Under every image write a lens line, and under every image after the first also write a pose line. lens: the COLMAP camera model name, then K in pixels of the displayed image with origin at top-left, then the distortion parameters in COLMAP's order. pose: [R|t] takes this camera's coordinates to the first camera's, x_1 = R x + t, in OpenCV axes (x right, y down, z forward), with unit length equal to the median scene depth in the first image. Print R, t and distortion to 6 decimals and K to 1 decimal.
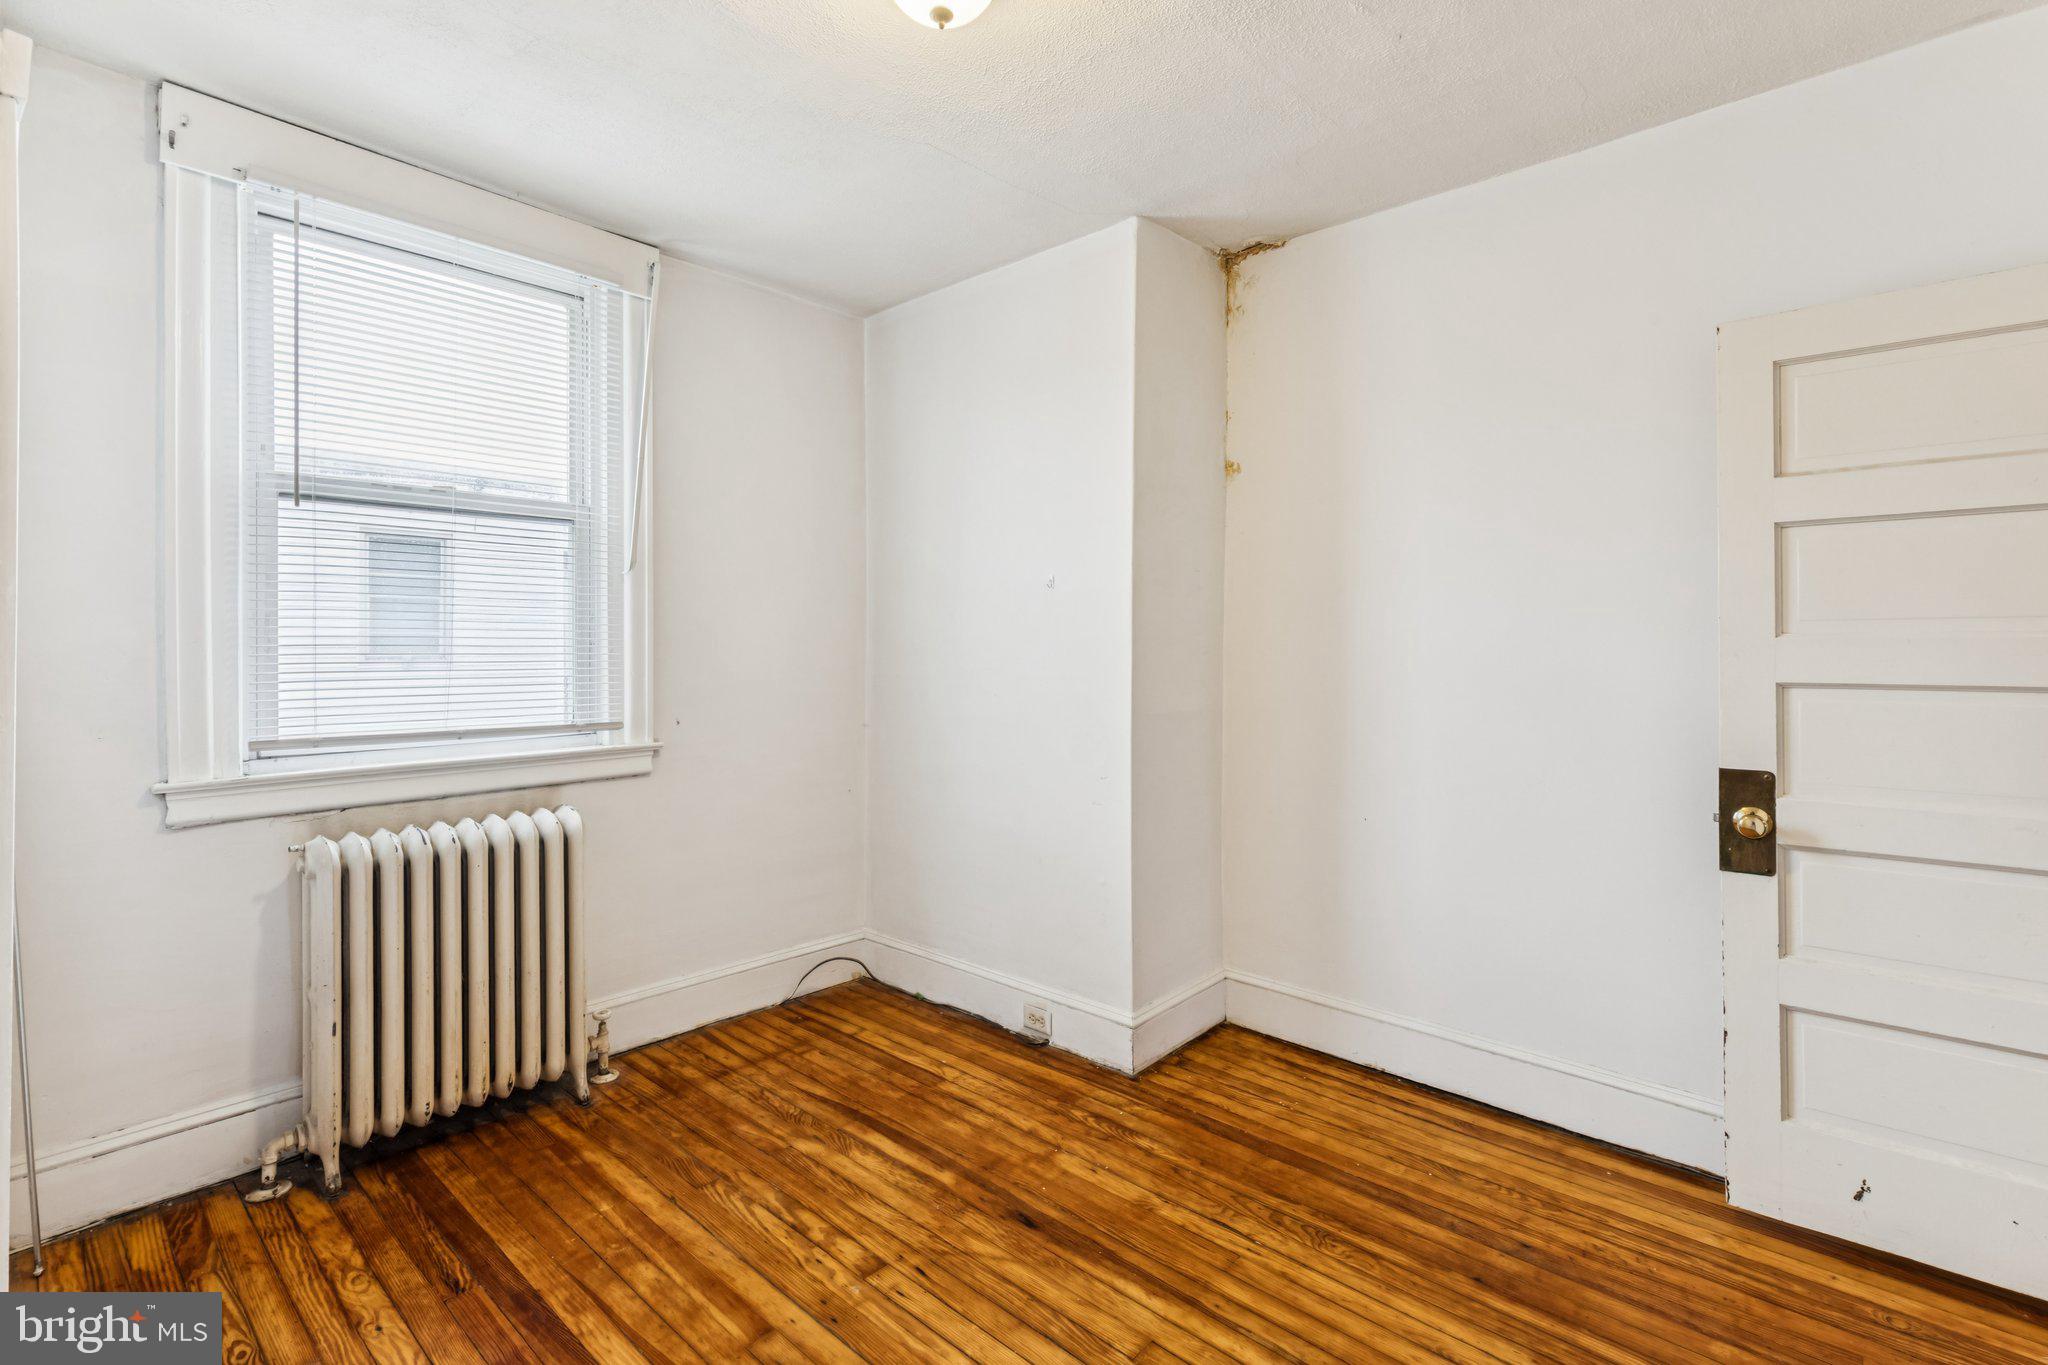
lens RADIAL K [[939.1, 0, 1053.0], [0, 939.1, 644.3], [0, 0, 1]] dist [0.005353, 0.001156]
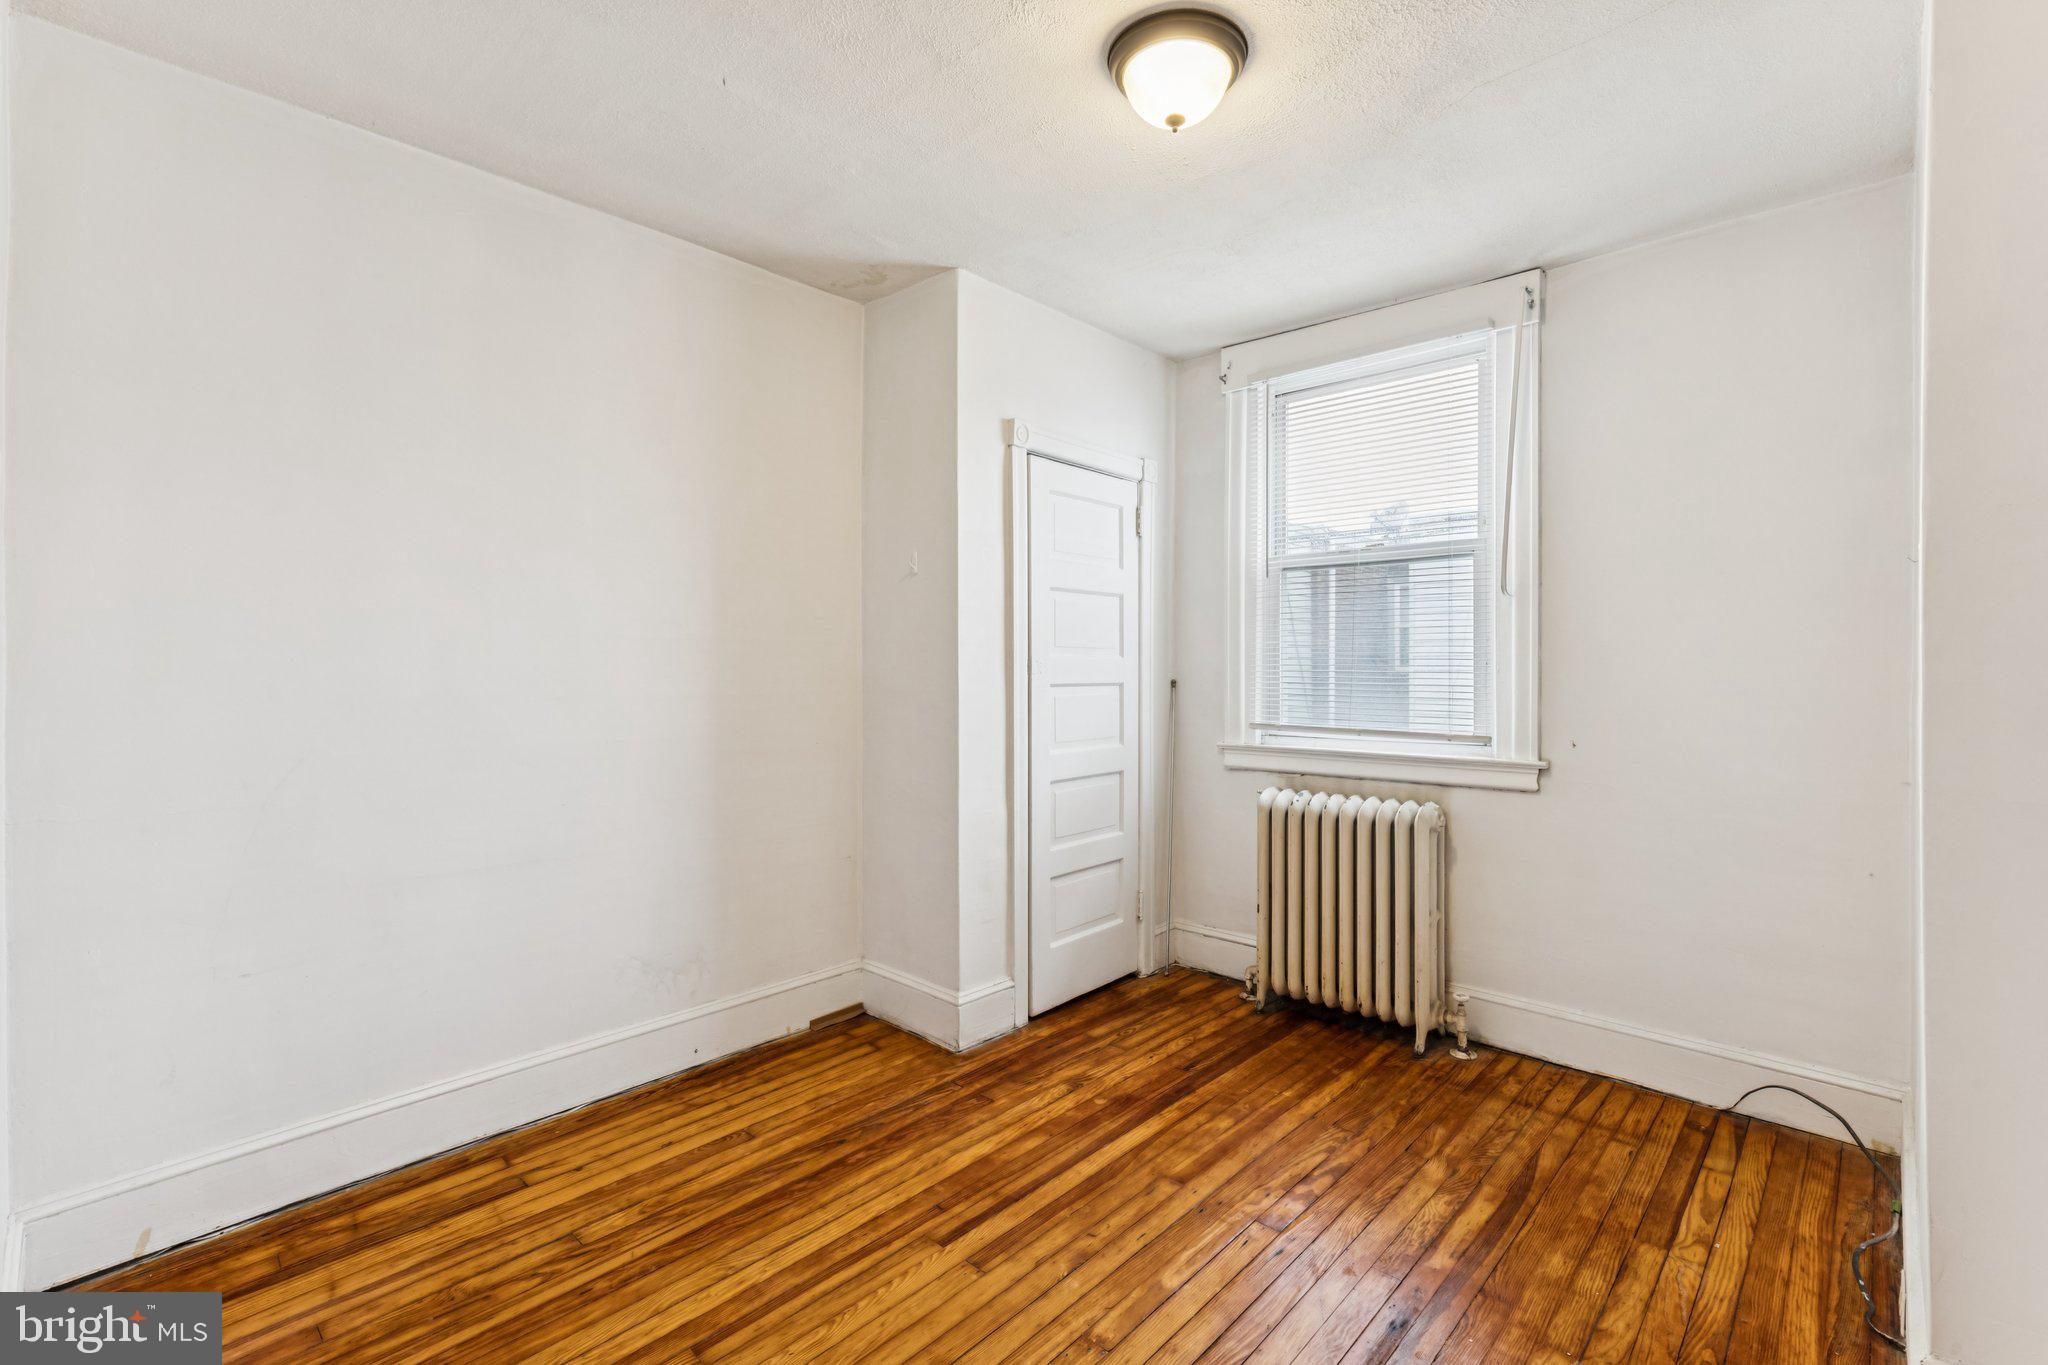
lens RADIAL K [[939.1, 0, 1026.0], [0, 939.1, 672.7], [0, 0, 1]] dist [0.005353, 0.001156]
pose [[-0.023376, 0.007924, -0.999695, 0.705365], [-0.000793, 0.999968, 0.007944, 0.001951], [0.999726, 0.000978, -0.023369, 0.562937]]
